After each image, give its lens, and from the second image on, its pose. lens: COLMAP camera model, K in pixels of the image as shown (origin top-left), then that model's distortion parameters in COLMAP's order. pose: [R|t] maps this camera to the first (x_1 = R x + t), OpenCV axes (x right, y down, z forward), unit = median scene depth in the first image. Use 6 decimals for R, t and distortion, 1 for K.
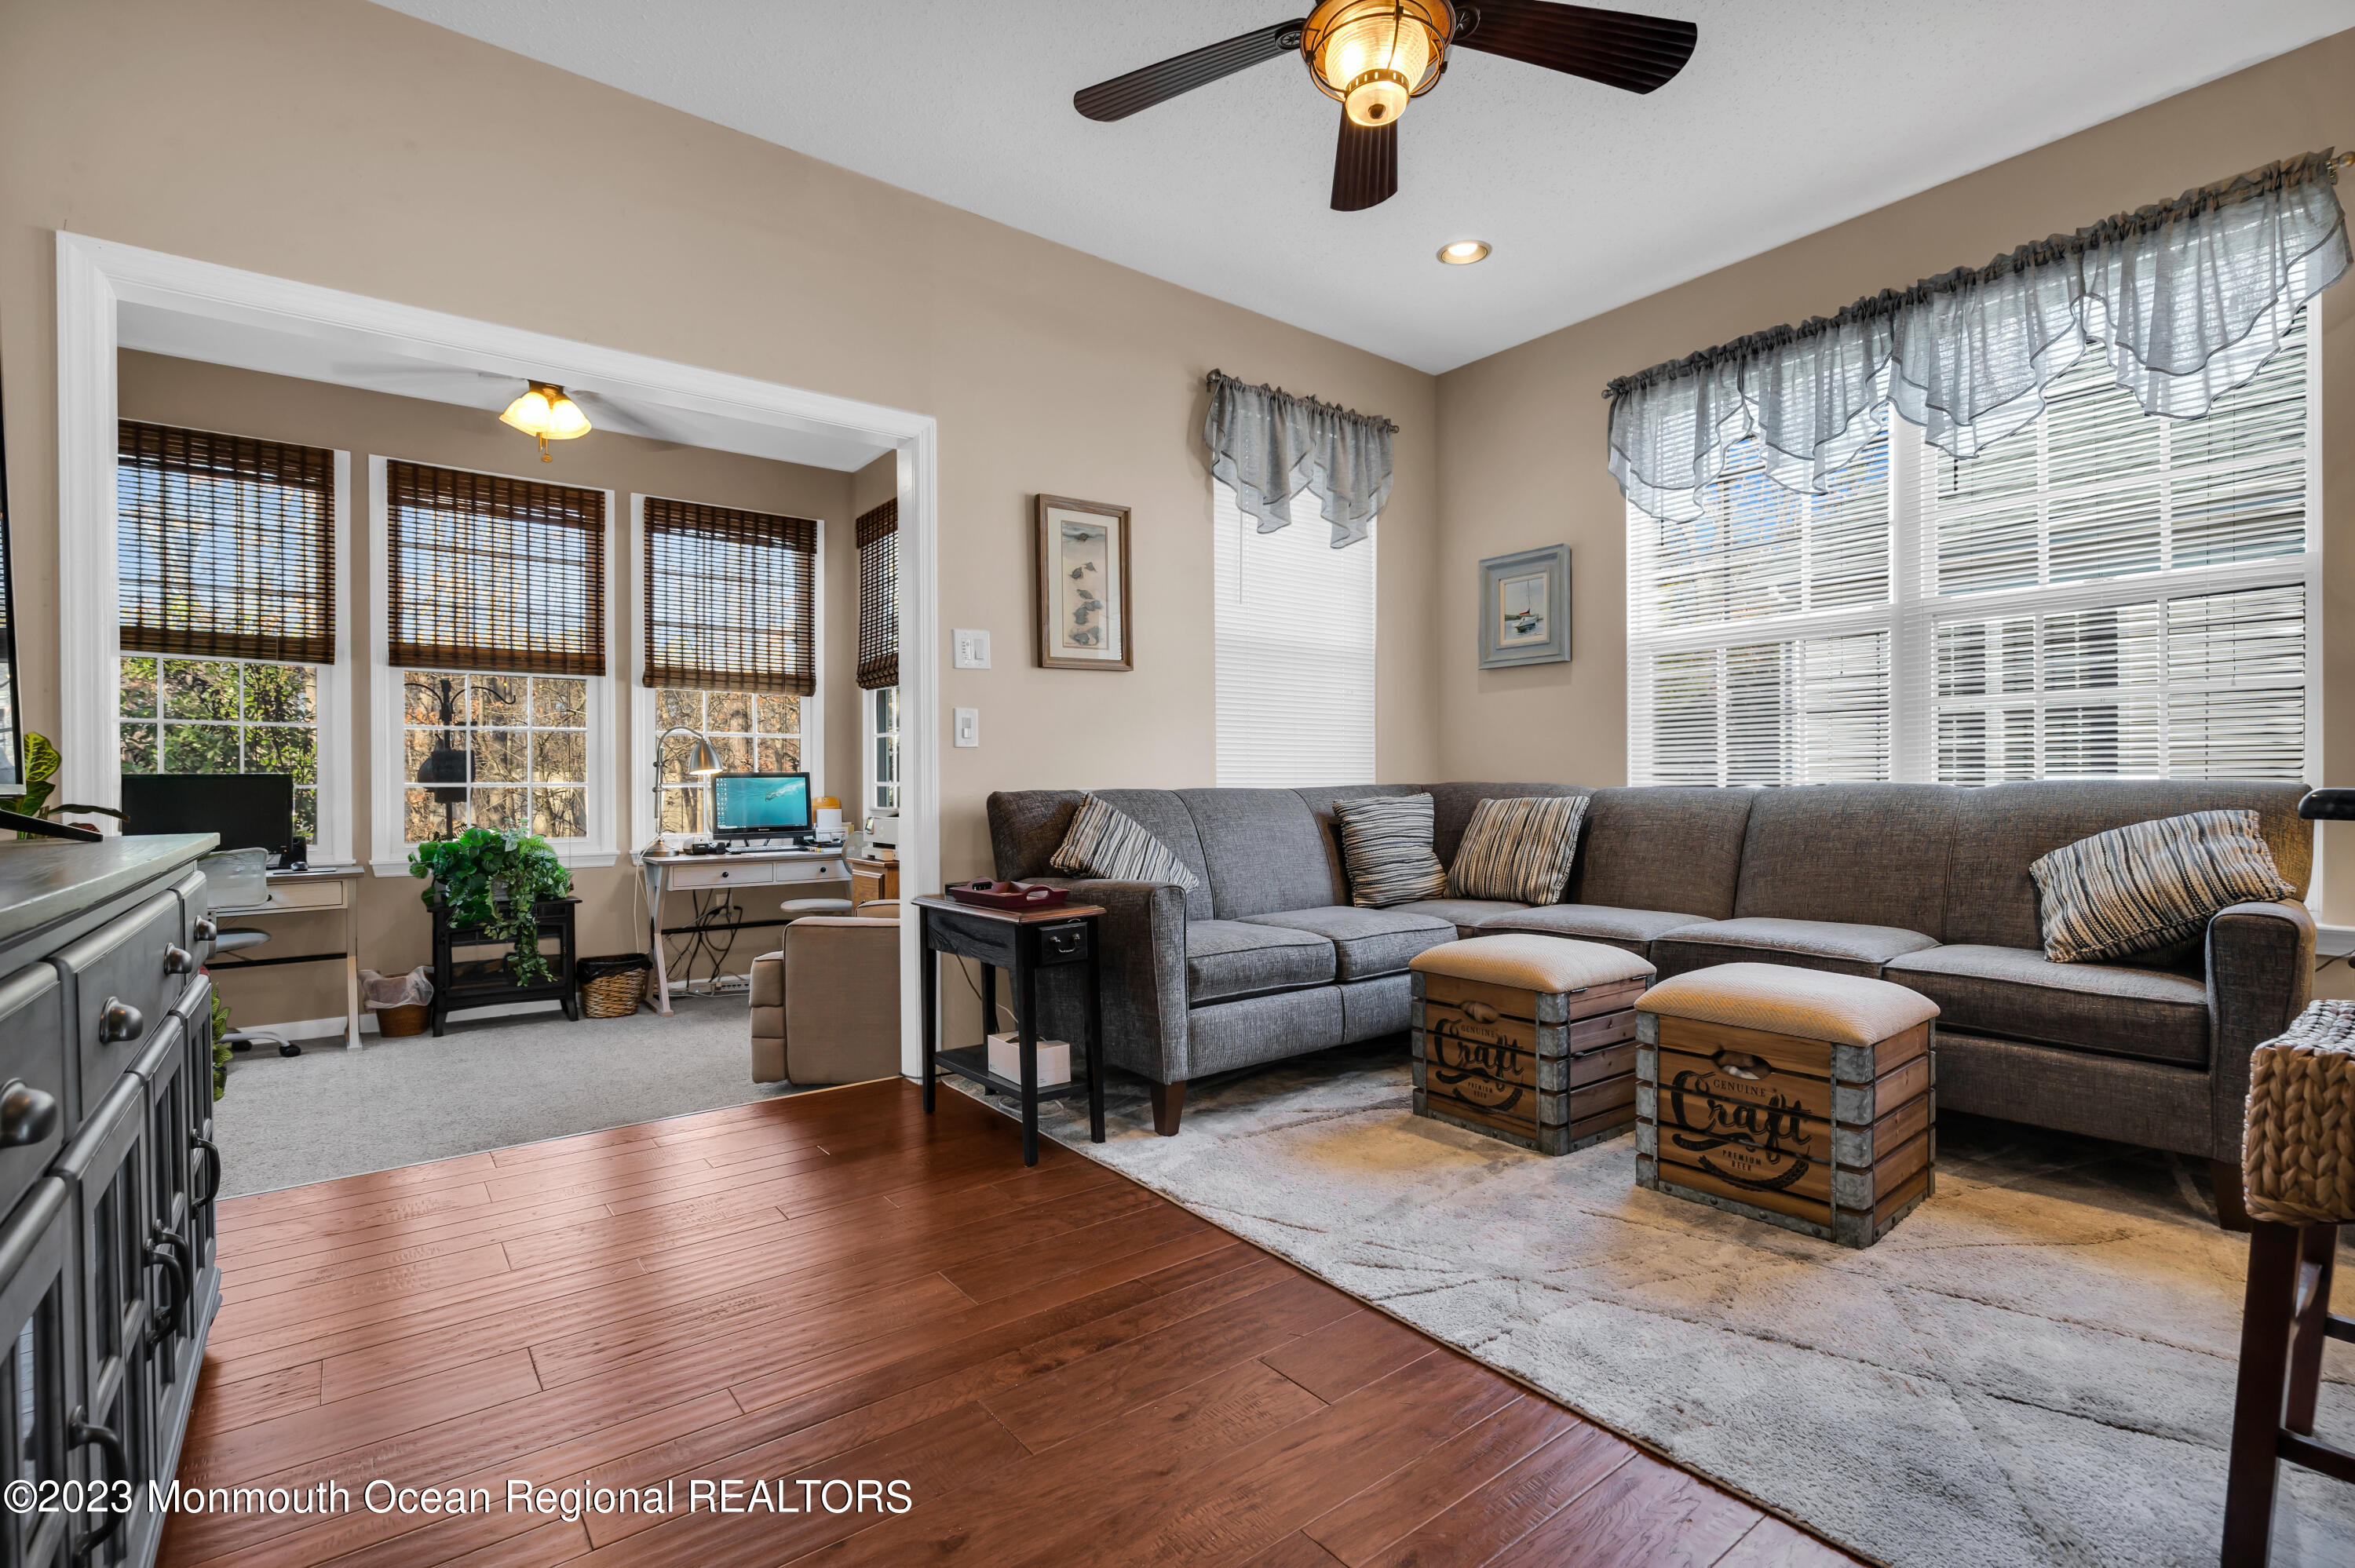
lens RADIAL K [[1073.1, 0, 1172.3], [0, 1073.1, 785.3], [0, 0, 1]] dist [-0.002914, 0.001284]
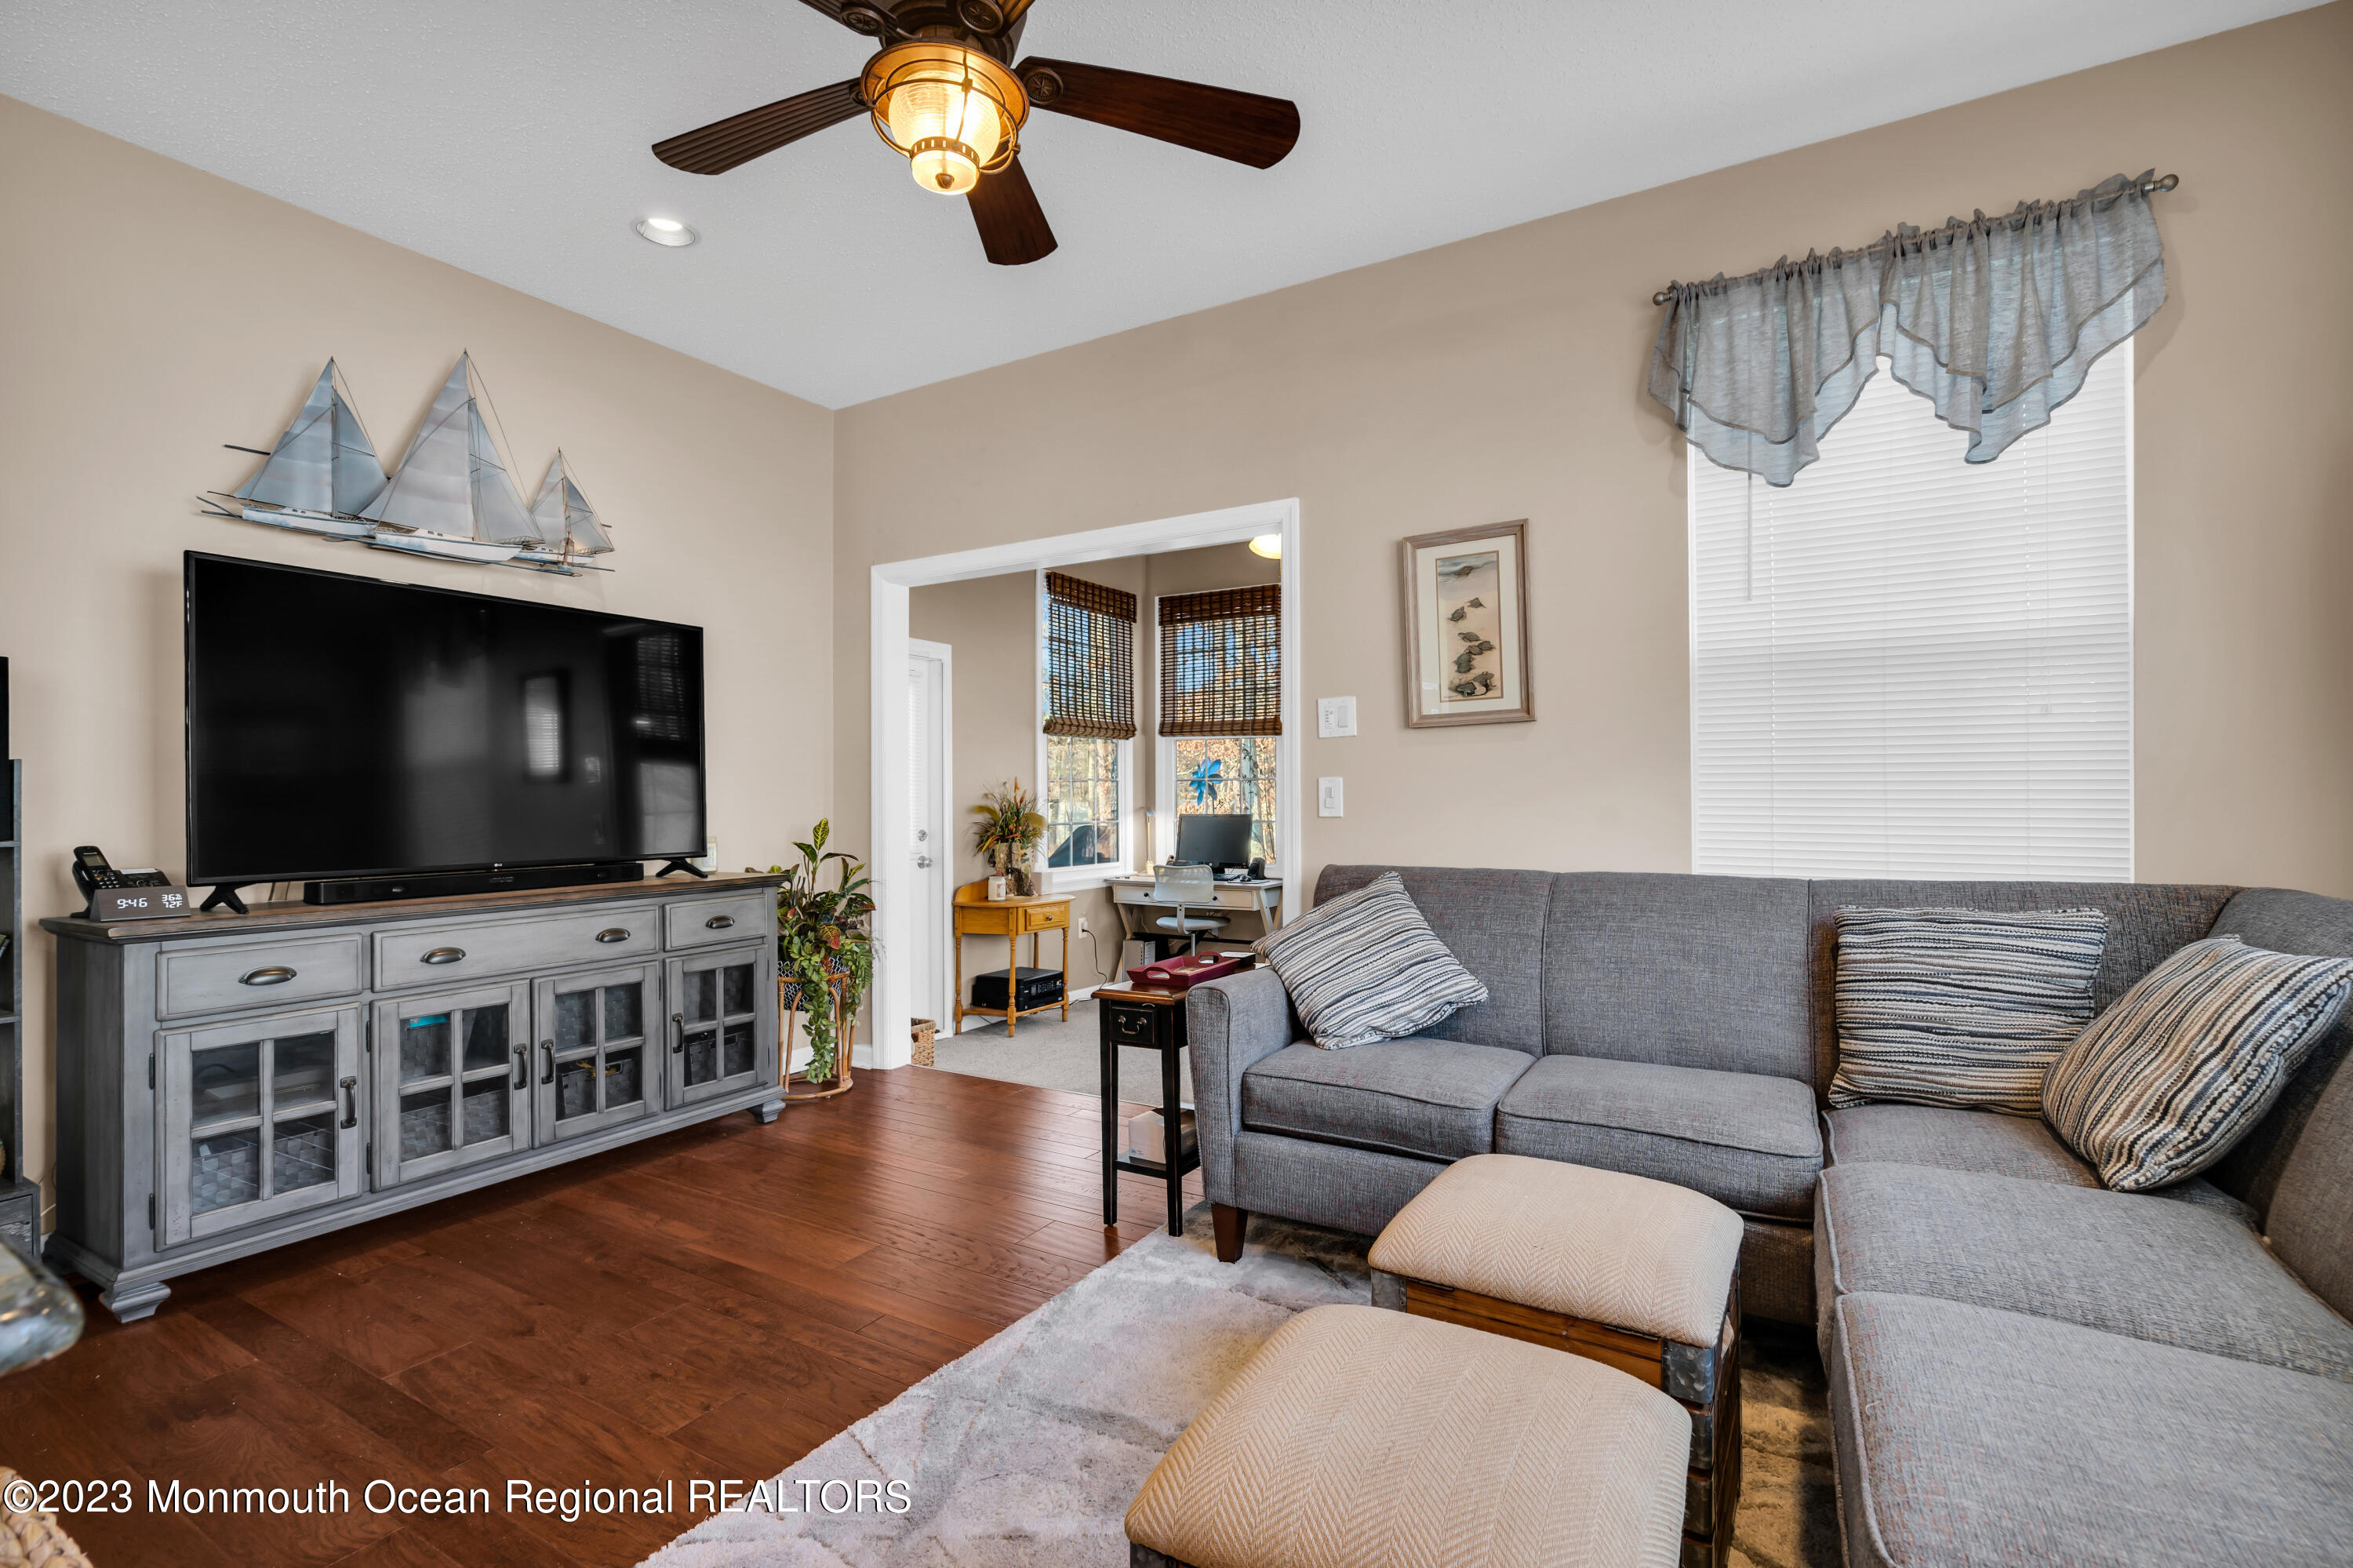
lens RADIAL K [[1072.4, 0, 1174.6], [0, 1072.4, 786.6], [0, 0, 1]] dist [-0.002914, 0.001284]
pose [[0.369455, -0.003036, -0.929243, 0.618617], [0.001235, 0.999995, -0.002776, -0.056226], [0.929248, -0.000122, 0.369457, 0.462501]]
